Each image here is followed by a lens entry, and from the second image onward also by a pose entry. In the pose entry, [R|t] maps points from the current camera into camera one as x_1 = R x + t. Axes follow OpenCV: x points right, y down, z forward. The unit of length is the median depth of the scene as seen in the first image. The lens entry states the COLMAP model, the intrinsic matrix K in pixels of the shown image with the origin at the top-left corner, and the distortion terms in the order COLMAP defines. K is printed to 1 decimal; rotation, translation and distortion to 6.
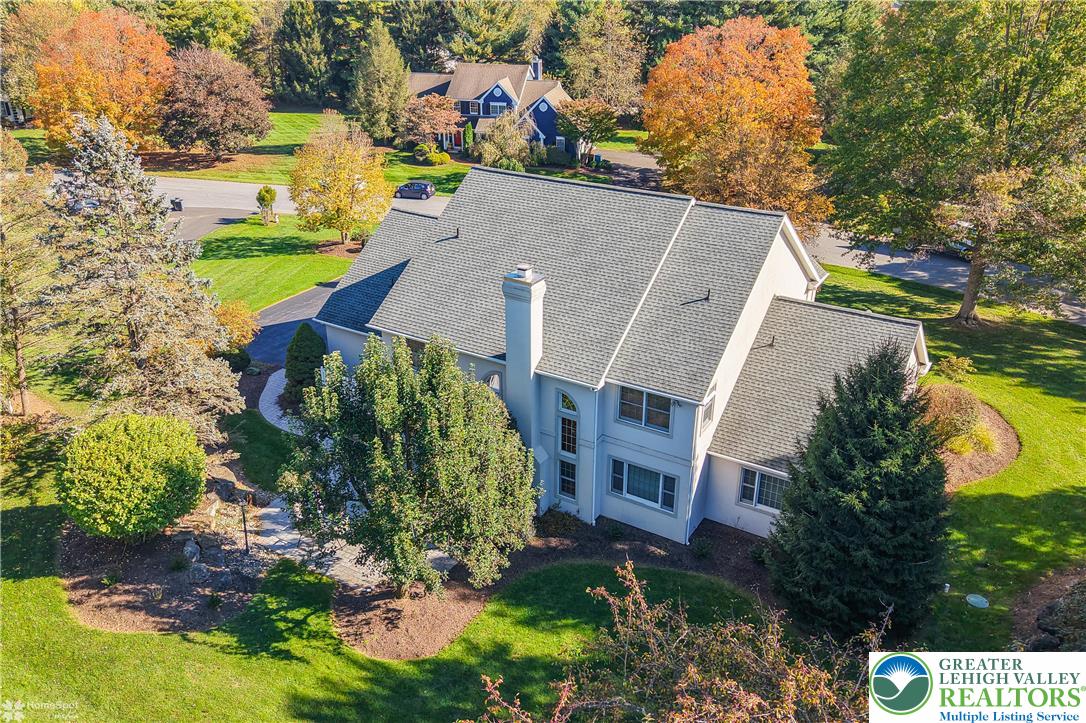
lens RADIAL K [[861.8, 0, 542.8], [0, 861.8, 354.9], [0, 0, 1]] dist [0.014978, -0.032431]
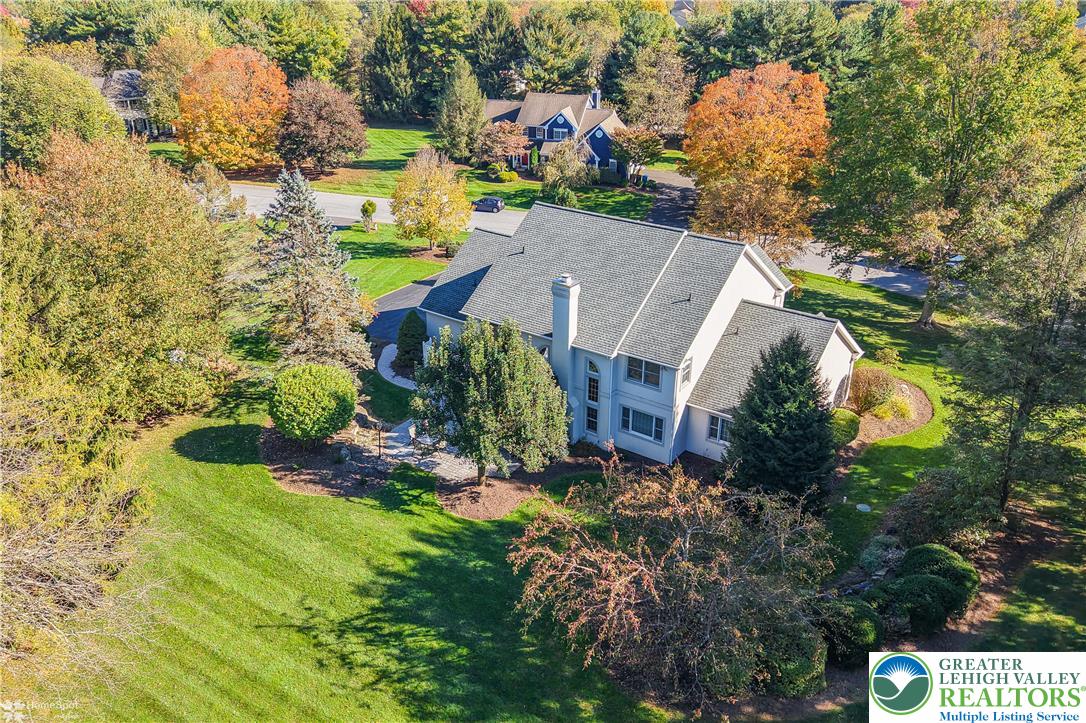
lens RADIAL K [[861.8, 0, 539.1], [0, 861.8, 356.2], [0, 0, 1]] dist [0.014978, -0.032431]
pose [[0.996785, 0.033292, -0.072878, 0.041297], [-0.033193, 0.999446, 0.002579, 0.034424], [0.072923, -0.000151, 0.997338, -0.469545]]
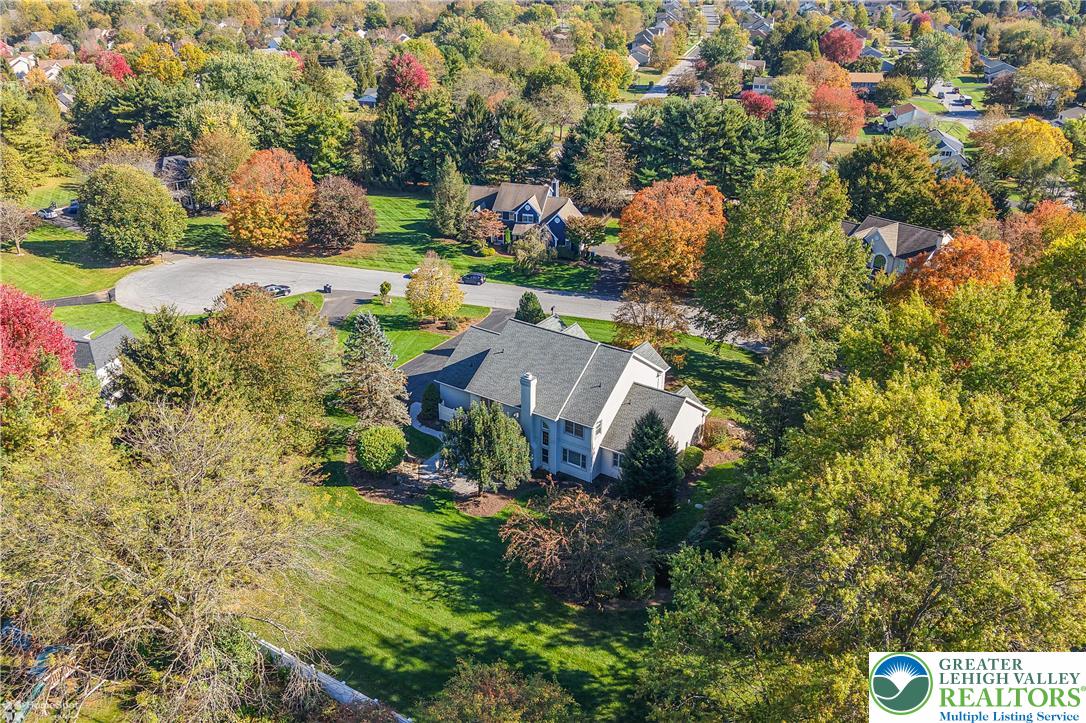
lens RADIAL K [[866.9, 0, 540.6], [0, 866.9, 336.1], [0, 0, 1]] dist [0.028659, -0.015421]
pose [[0.998910, 0.021146, -0.041617, 0.110608], [-0.021972, 0.999568, -0.019497, -0.149140], [0.041187, 0.020390, 0.998943, -1.477014]]
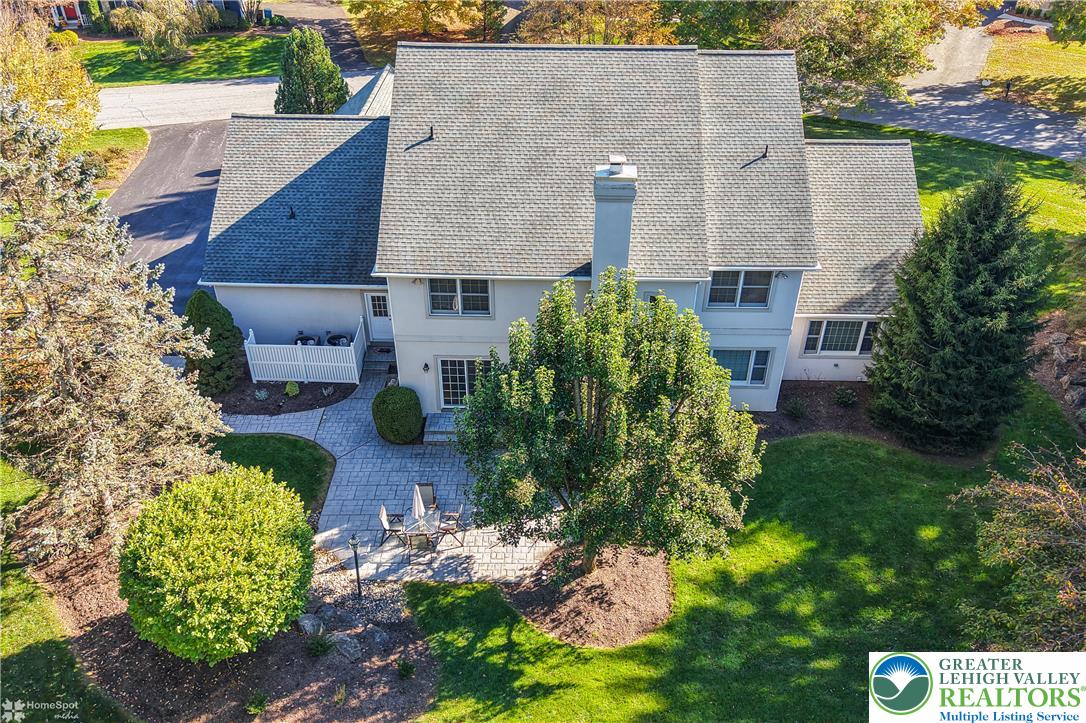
lens RADIAL K [[861.8, 0, 542.8], [0, 861.8, 360.4], [0, 0, 1]] dist [0.014978, -0.032431]
pose [[0.865244, -0.286183, 0.411646, -0.431022], [0.207678, 0.951907, 0.225261, -0.107280], [-0.456315, -0.109415, 0.883066, 0.242323]]
